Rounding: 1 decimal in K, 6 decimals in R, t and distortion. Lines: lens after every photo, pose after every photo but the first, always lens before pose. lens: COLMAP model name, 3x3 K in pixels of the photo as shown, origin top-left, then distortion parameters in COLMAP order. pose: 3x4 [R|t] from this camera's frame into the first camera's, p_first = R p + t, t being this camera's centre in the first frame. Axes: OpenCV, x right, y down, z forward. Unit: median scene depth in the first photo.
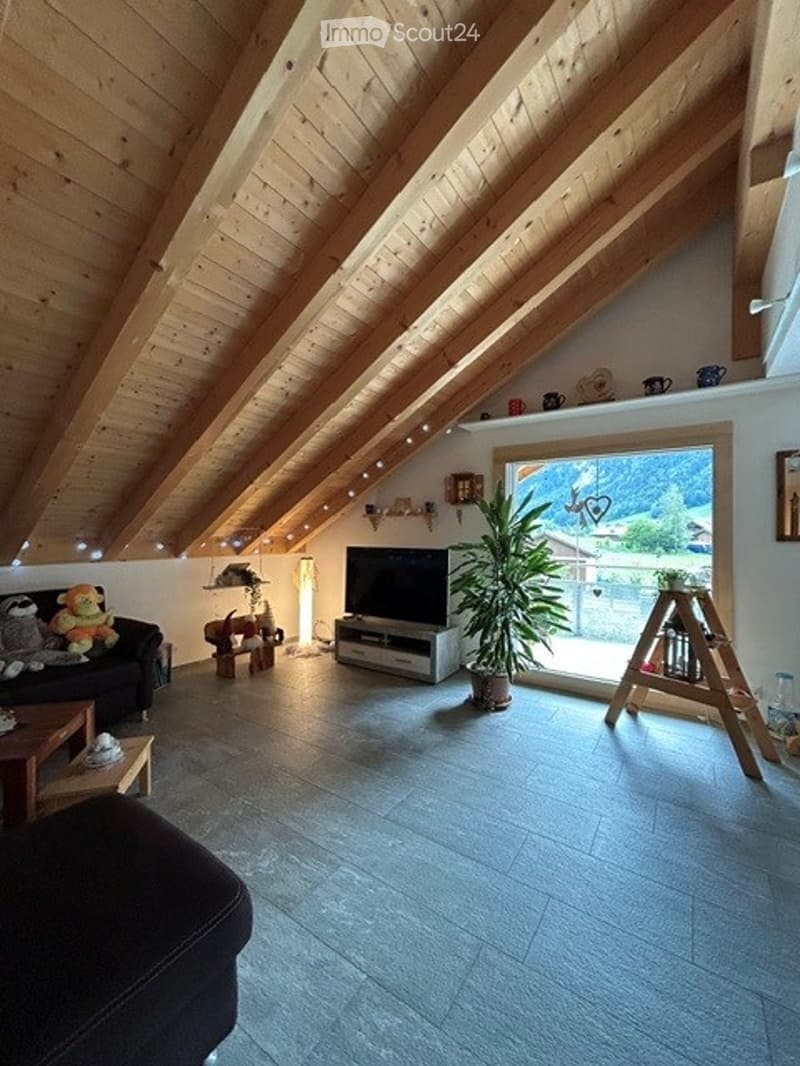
lens RADIAL K [[429.8, 0, 403.2], [0, 429.8, 534.1], [0, 0, 1]] dist [-0.001352, -0.000301]
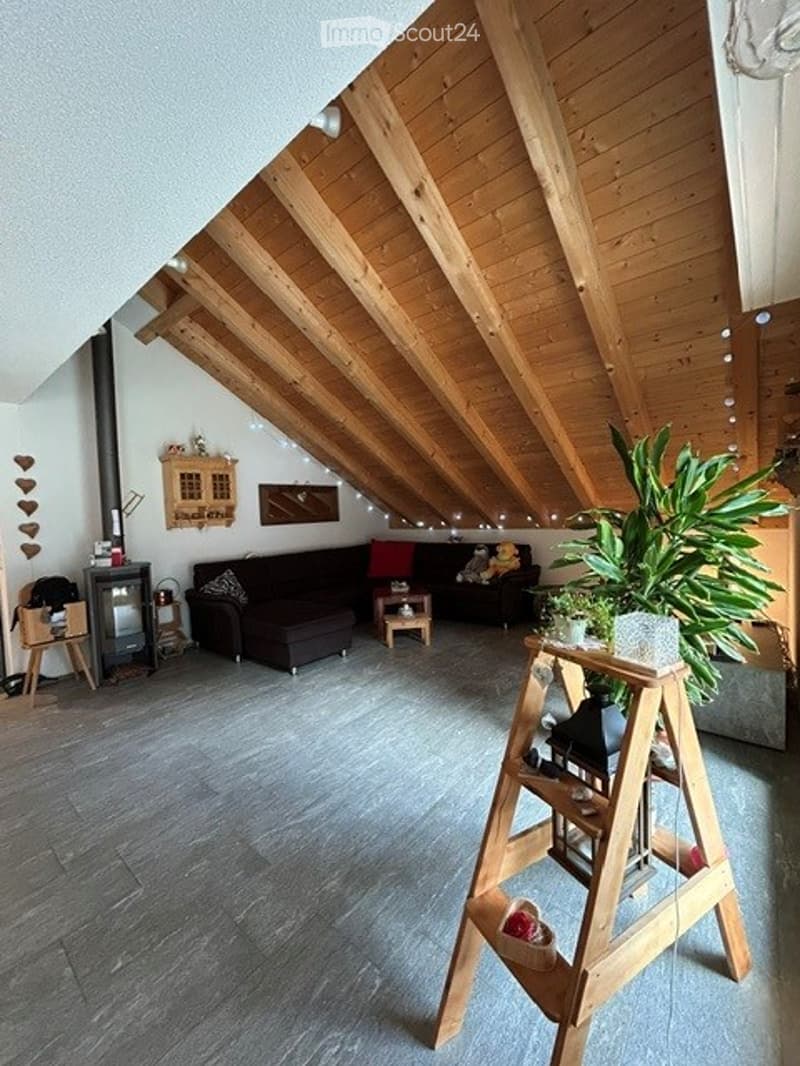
lens RADIAL K [[429.8, 0, 403.4], [0, 429.8, 533.7], [0, 0, 1]] dist [-0.001352, -0.000301]
pose [[-0.105132, 0.050408, -0.993180, 1.145812], [0.032139, 0.998365, 0.047269, -0.005618], [0.993939, -0.026950, -0.106580, 0.933920]]
